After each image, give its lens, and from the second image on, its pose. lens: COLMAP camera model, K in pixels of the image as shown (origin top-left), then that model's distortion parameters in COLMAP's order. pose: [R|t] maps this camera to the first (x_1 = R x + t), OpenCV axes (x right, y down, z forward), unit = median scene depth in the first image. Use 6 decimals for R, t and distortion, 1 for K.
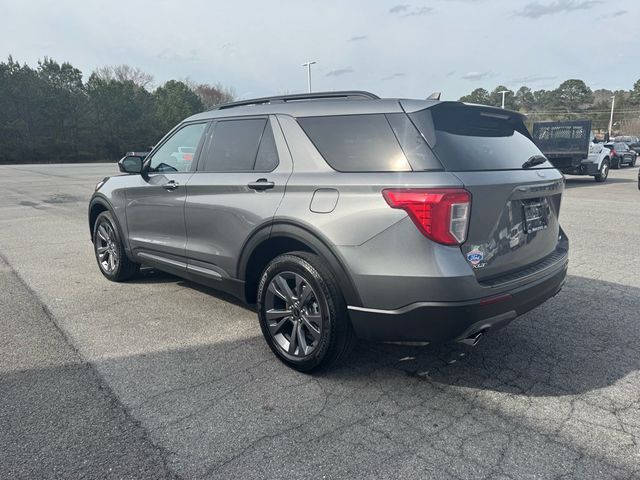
lens RADIAL K [[467.7, 0, 315.9], [0, 467.7, 245.5], [0, 0, 1]] dist [0.030907, -0.013827]
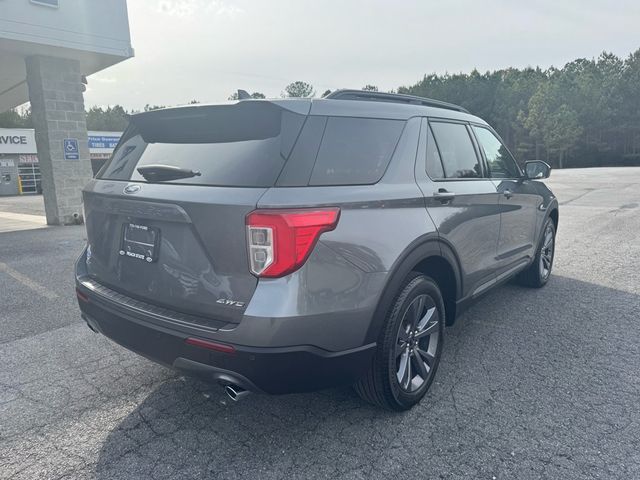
lens RADIAL K [[467.7, 0, 316.4], [0, 467.7, 234.9], [0, 0, 1]] dist [0.030907, -0.013827]
pose [[0.088170, 0.167262, -0.981962, 0.217486], [-0.187899, 0.970896, 0.148506, -0.042372], [0.978223, 0.171416, 0.117032, 0.200960]]
